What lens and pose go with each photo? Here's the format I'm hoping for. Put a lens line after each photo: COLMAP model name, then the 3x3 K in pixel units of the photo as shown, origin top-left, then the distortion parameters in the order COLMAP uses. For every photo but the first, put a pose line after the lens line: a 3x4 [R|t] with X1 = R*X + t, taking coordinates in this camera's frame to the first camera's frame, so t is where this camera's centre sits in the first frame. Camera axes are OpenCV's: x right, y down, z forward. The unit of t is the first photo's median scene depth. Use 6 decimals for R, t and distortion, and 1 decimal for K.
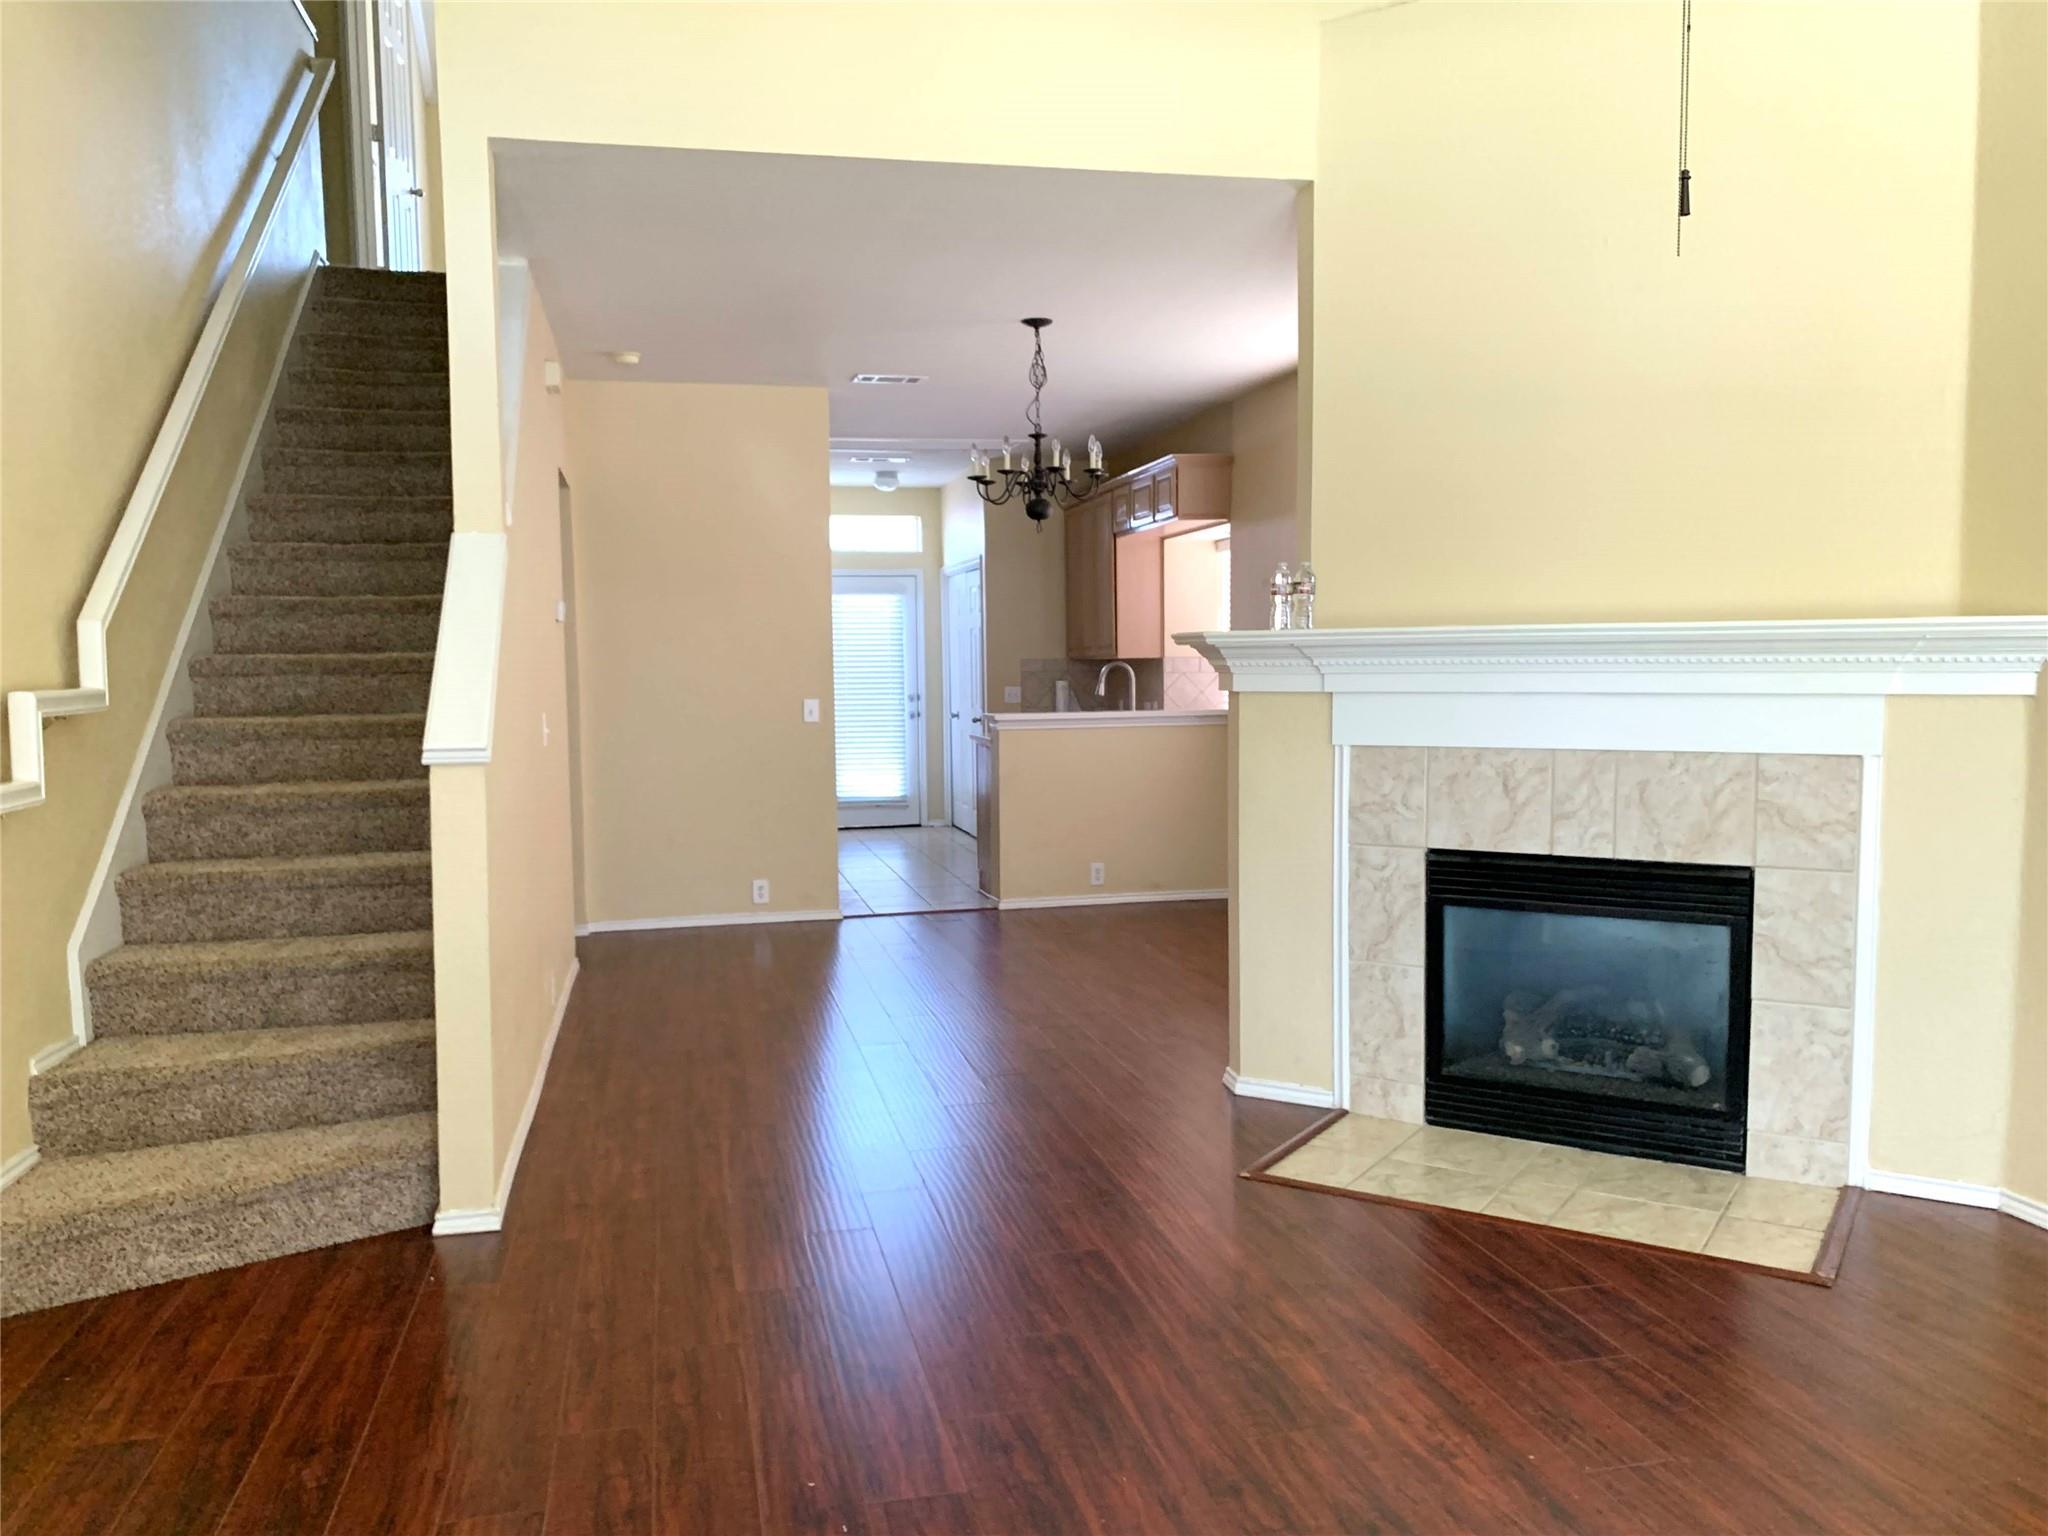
lens RADIAL K [[1595.1, 0, 1024.0], [0, 1595.1, 768.0], [0, 0, 1]] dist [0.491772, -0.000961]
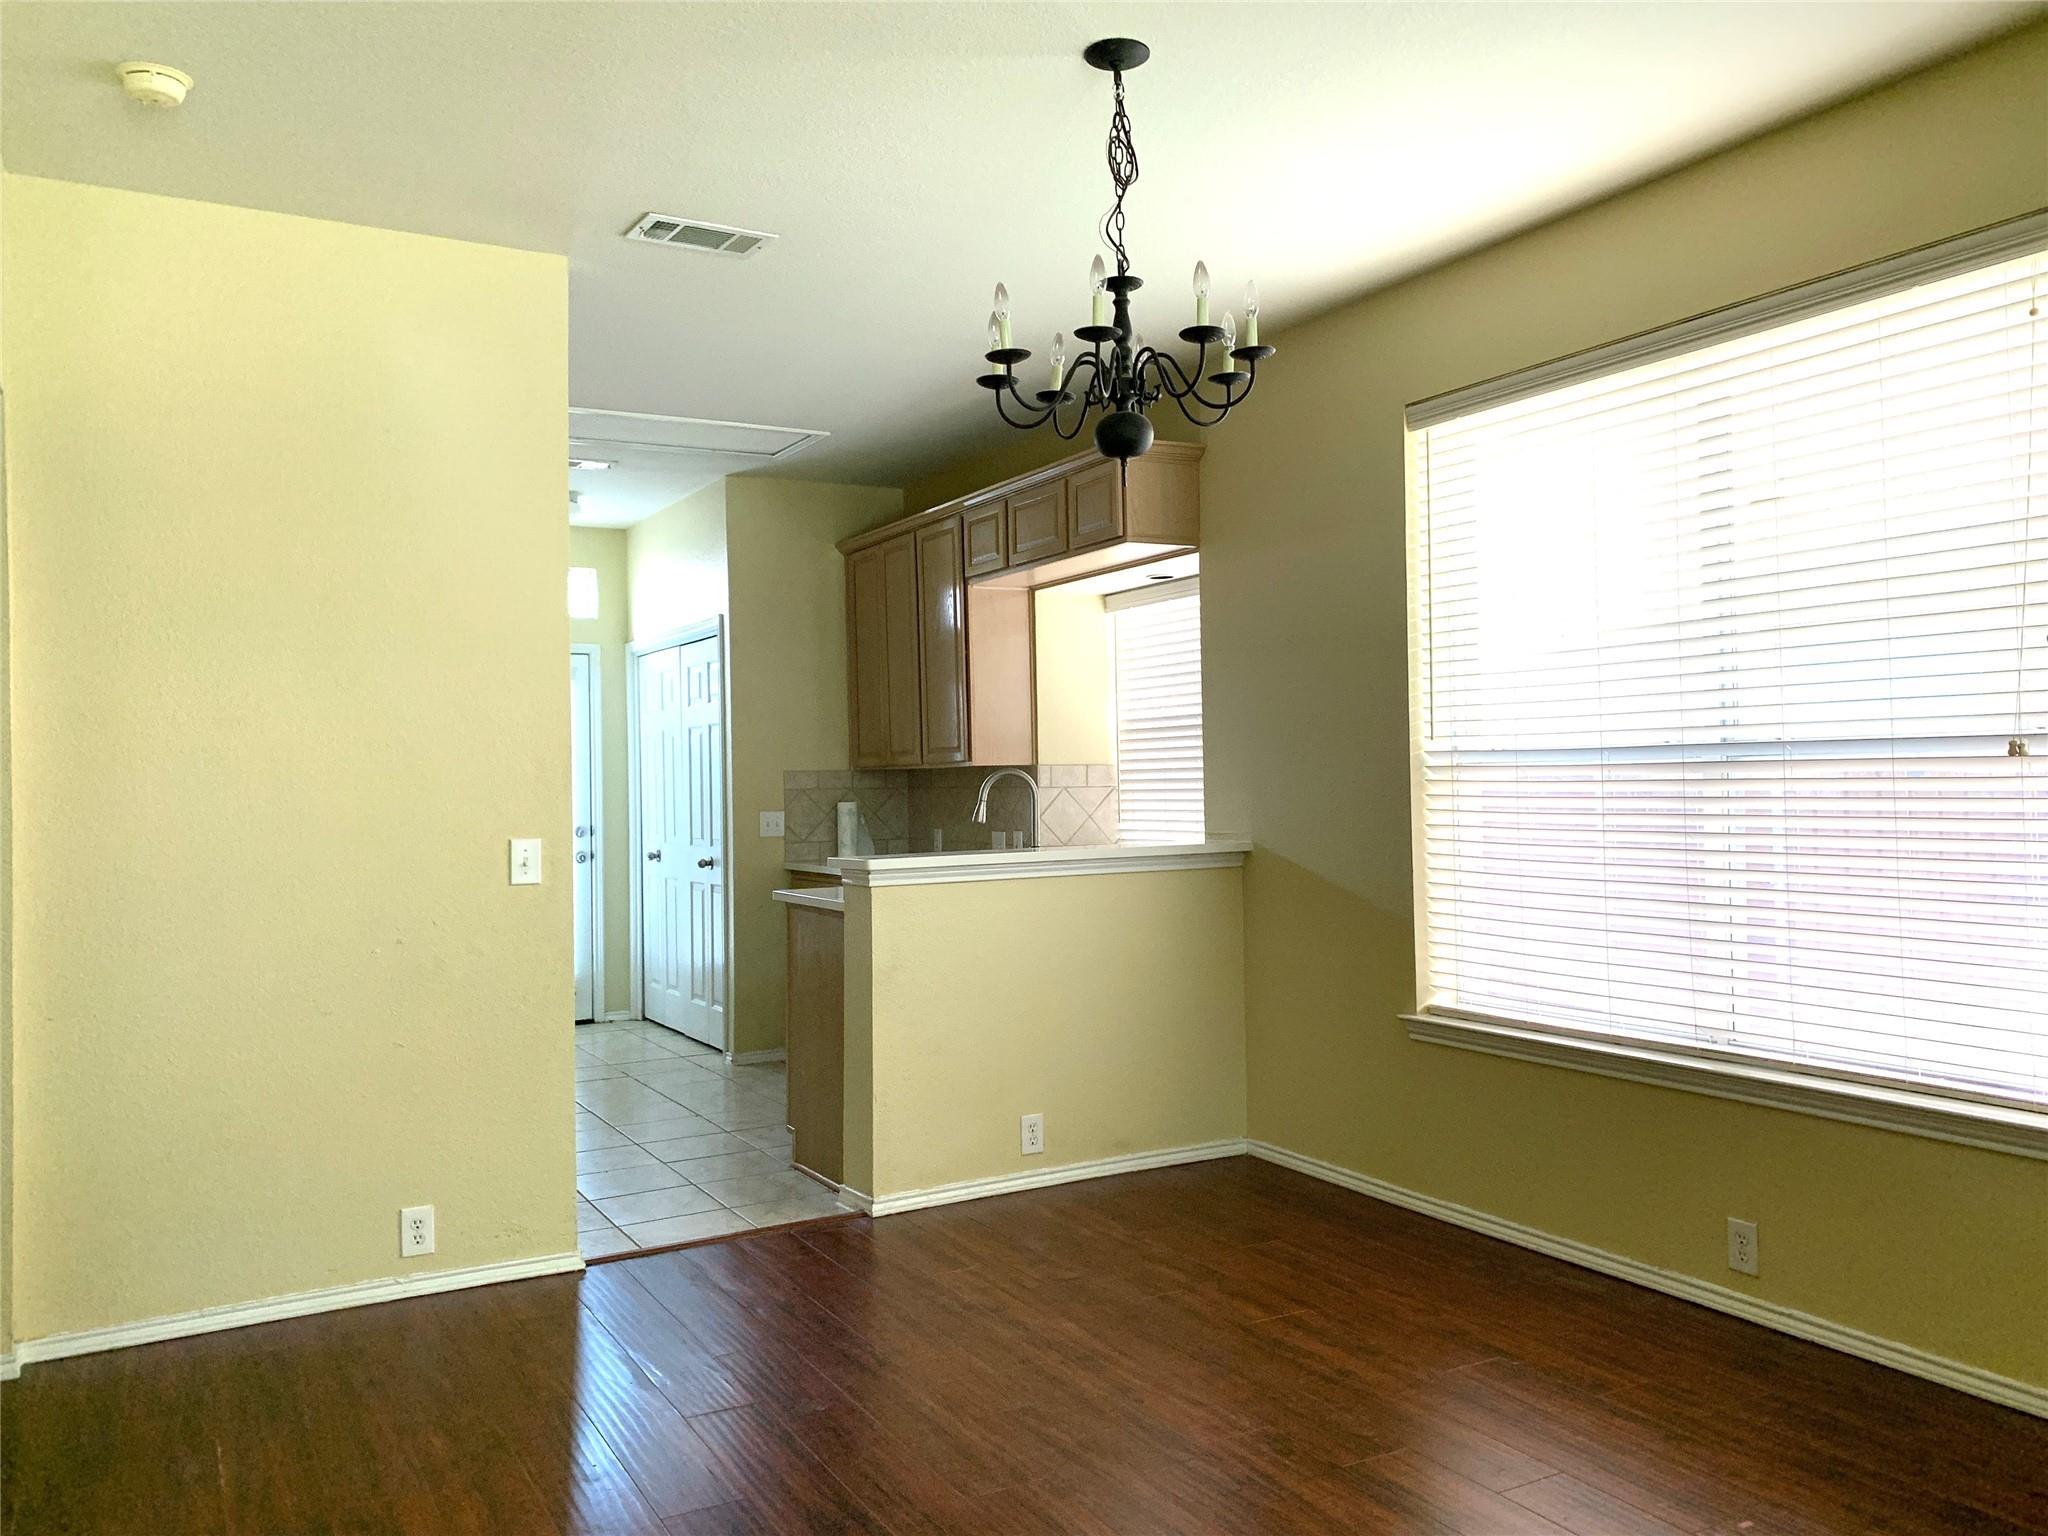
lens RADIAL K [[1589.6, 0, 1024.0], [0, 1589.6, 768.0], [0, 0, 1]] dist [0.098609, -0.003554]
pose [[0.961026, -0.003146, 0.276438, -0.098841], [0.025255, 0.996753, -0.076455, -0.017863], [-0.275300, 0.080457, 0.957986, 0.377183]]
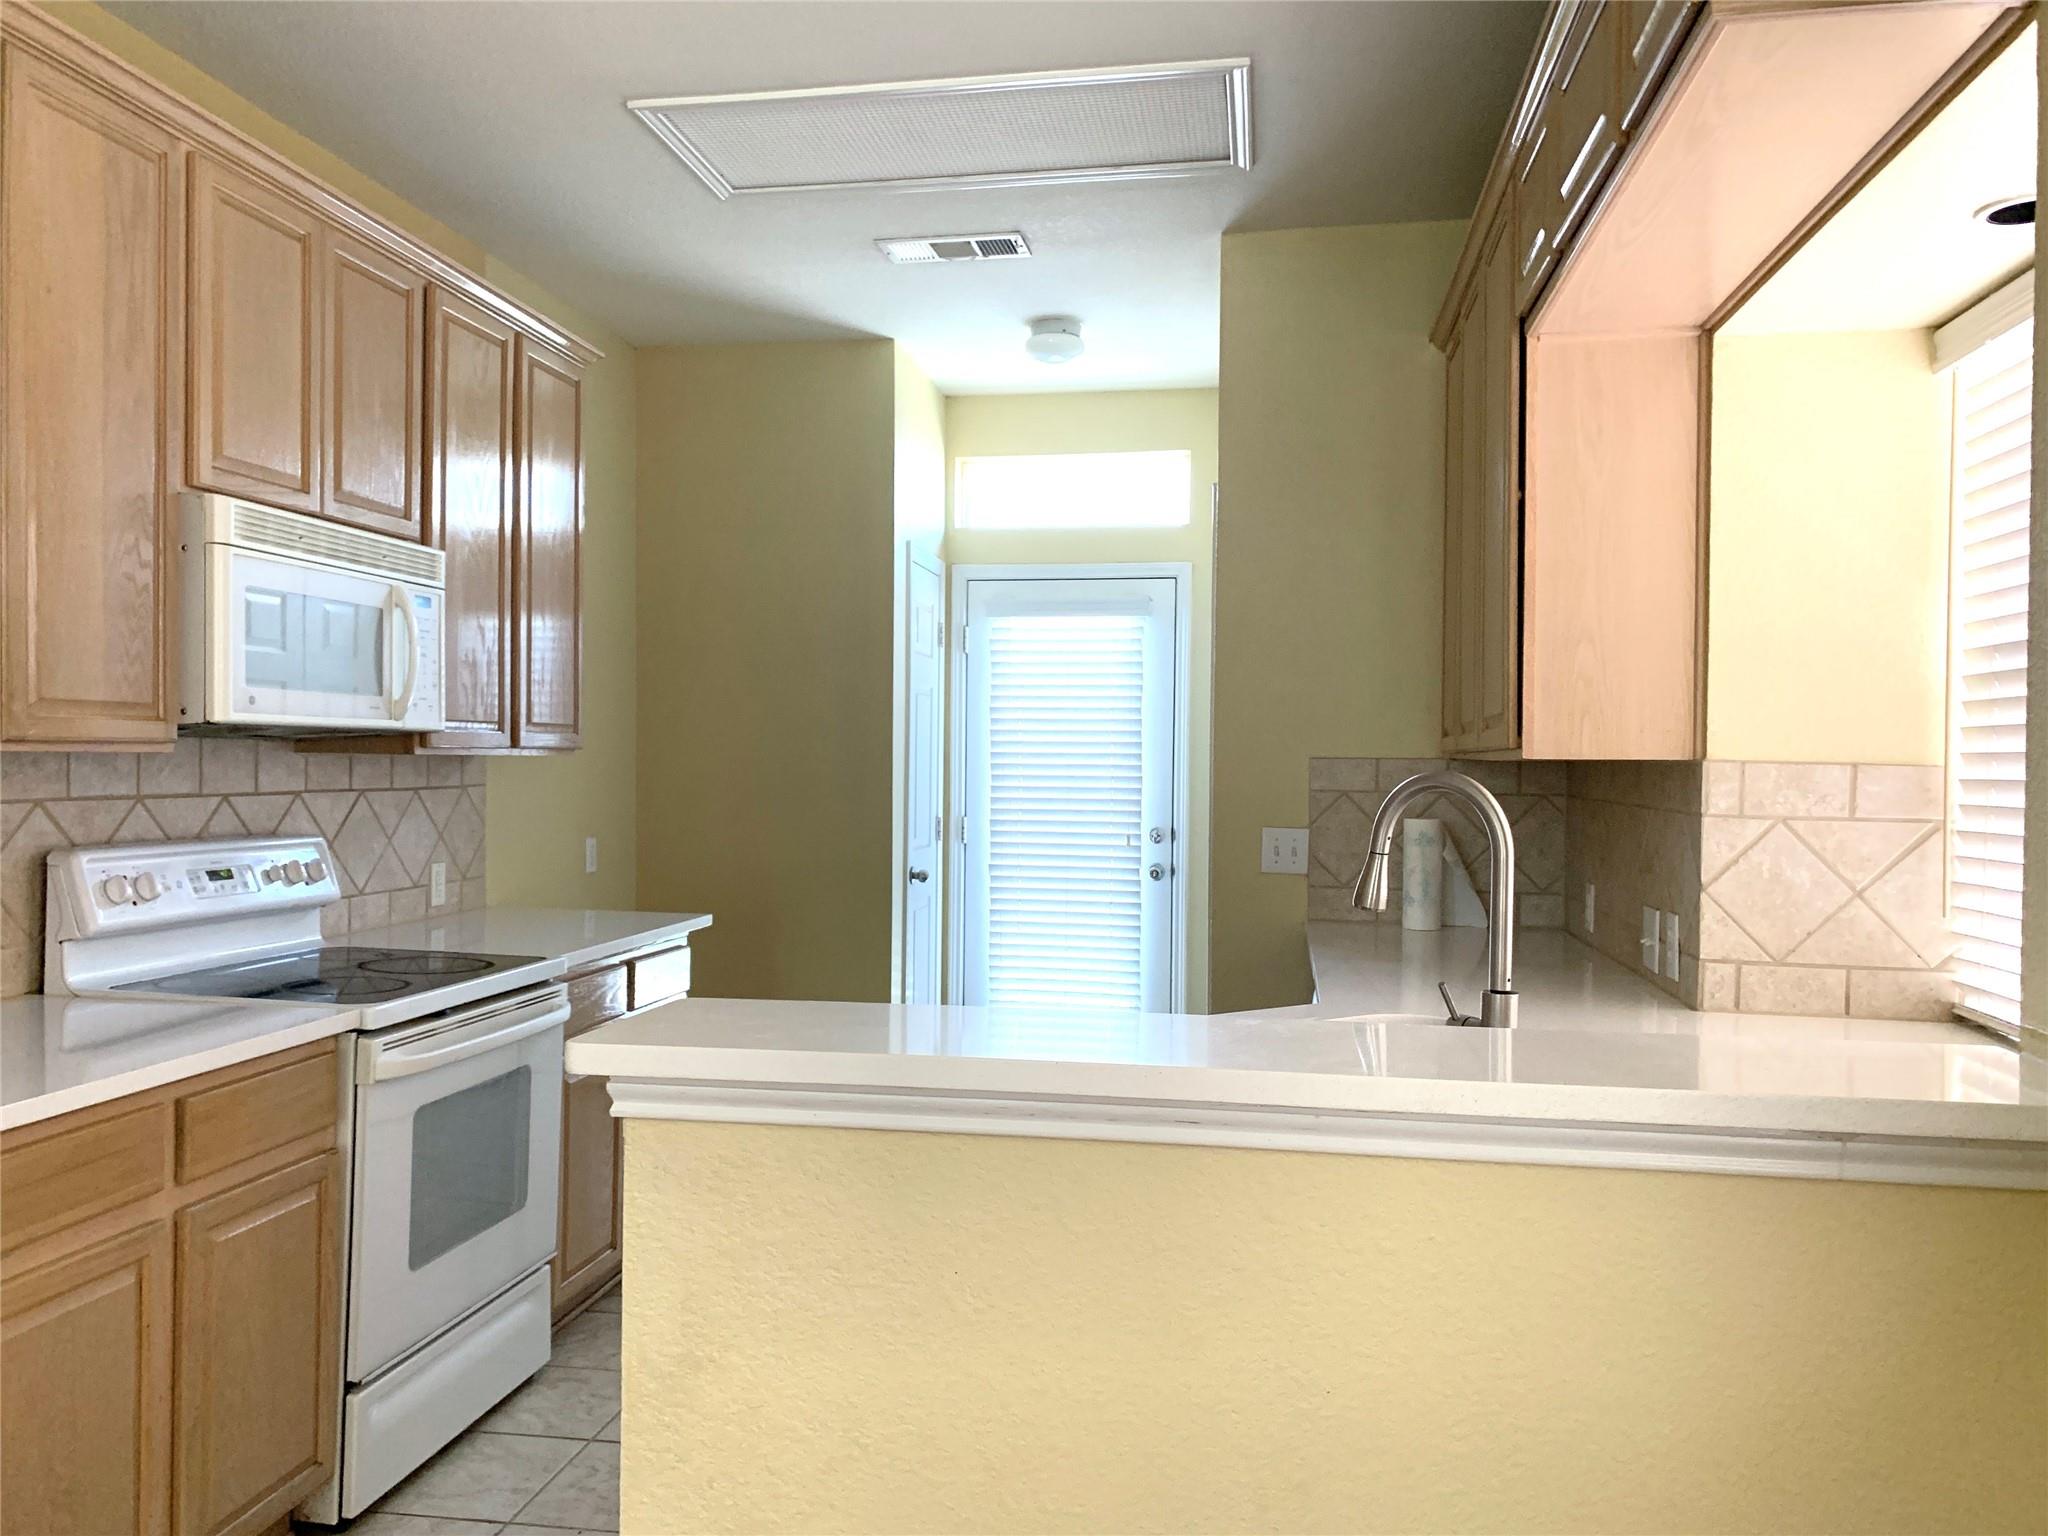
lens RADIAL K [[1589.6, 0, 1024.0], [0, 1589.6, 768.0], [0, 0, 1]] dist [0.098609, -0.003554]
pose [[0.929433, 0.029305, -0.367825, 0.080906], [-0.051730, 0.997345, -0.051254, -0.047626], [0.365347, 0.066665, 0.928481, 0.703104]]
